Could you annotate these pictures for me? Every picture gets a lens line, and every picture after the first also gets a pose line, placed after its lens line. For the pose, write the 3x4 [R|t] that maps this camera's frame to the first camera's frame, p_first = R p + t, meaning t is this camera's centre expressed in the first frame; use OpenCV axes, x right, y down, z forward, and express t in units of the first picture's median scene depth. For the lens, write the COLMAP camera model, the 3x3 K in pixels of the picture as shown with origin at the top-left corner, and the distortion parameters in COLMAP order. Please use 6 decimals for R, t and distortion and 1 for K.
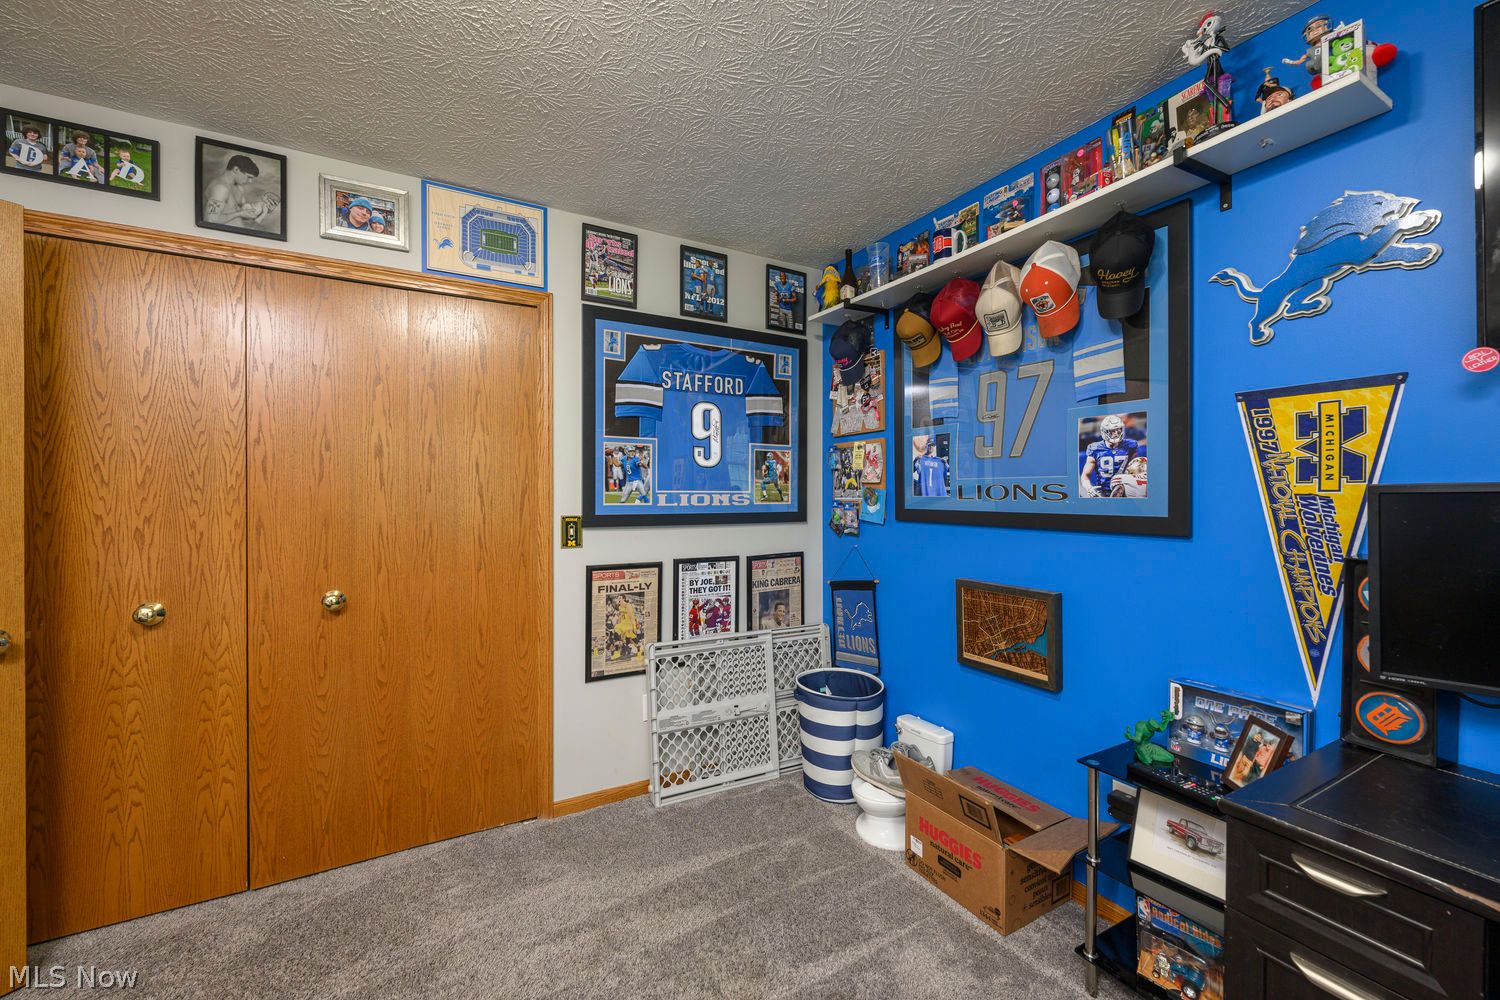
lens RADIAL K [[591.7, 0, 747.1], [0, 591.7, 496.7], [0, 0, 1]] dist [0.000389, -0.000144]
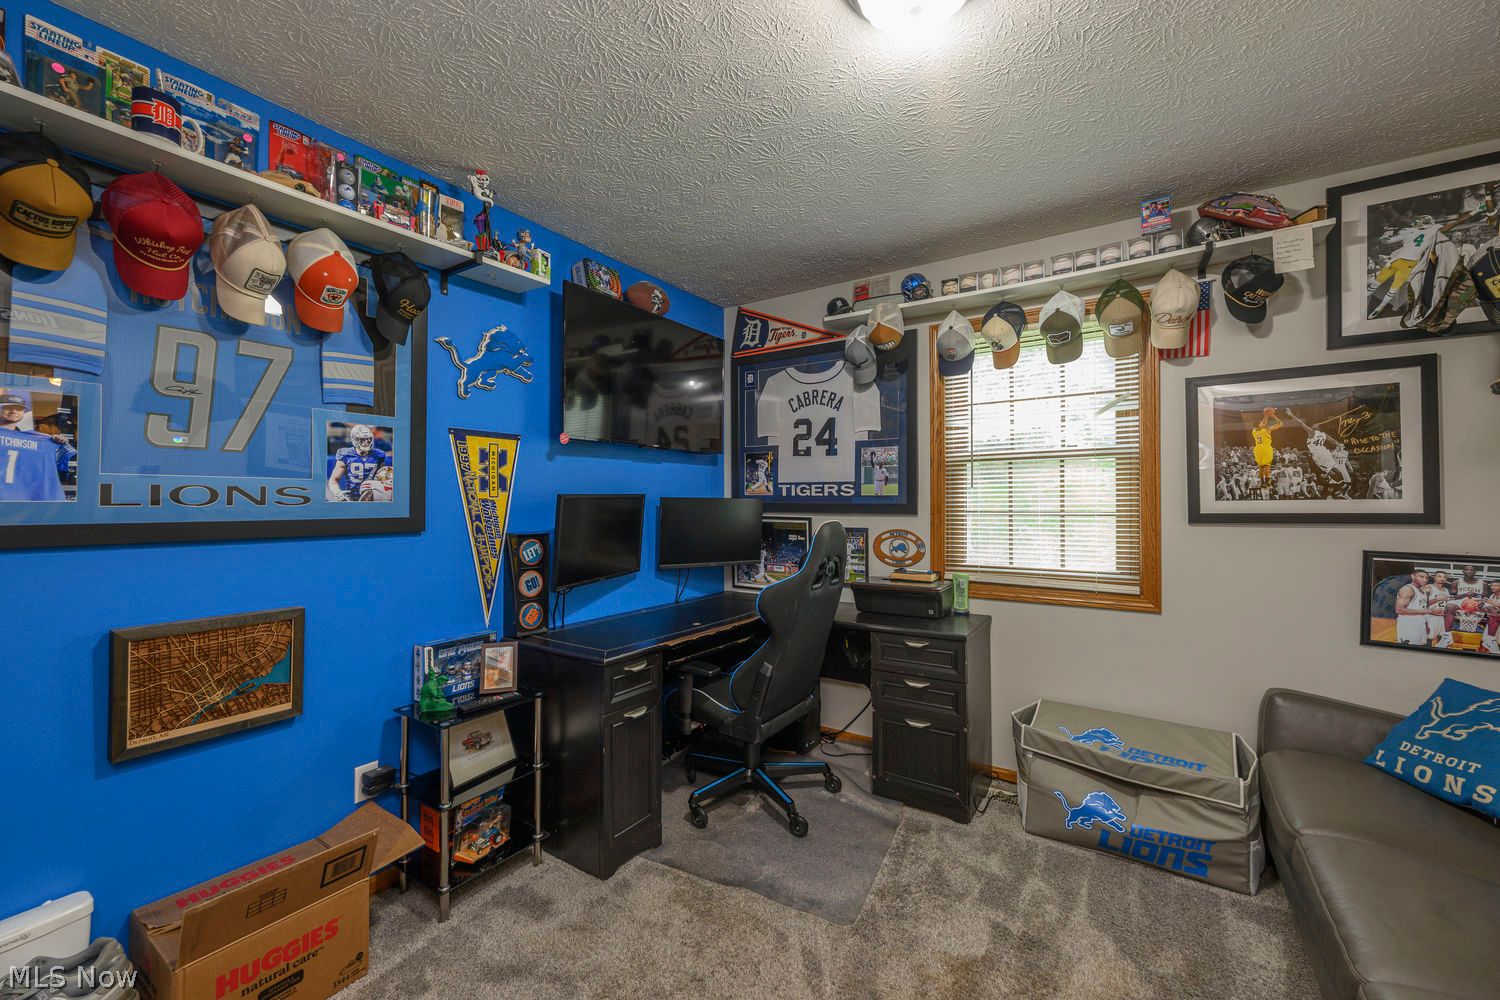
lens RADIAL K [[591.7, 0, 747.1], [0, 591.7, 496.7], [0, 0, 1]] dist [0.000389, -0.000144]
pose [[-0.448683, 0.005778, 0.893673, -0.668764], [0.003621, 0.999983, -0.004647, 0.000019], [-0.893684, 0.001151, -0.448696, 0.880926]]
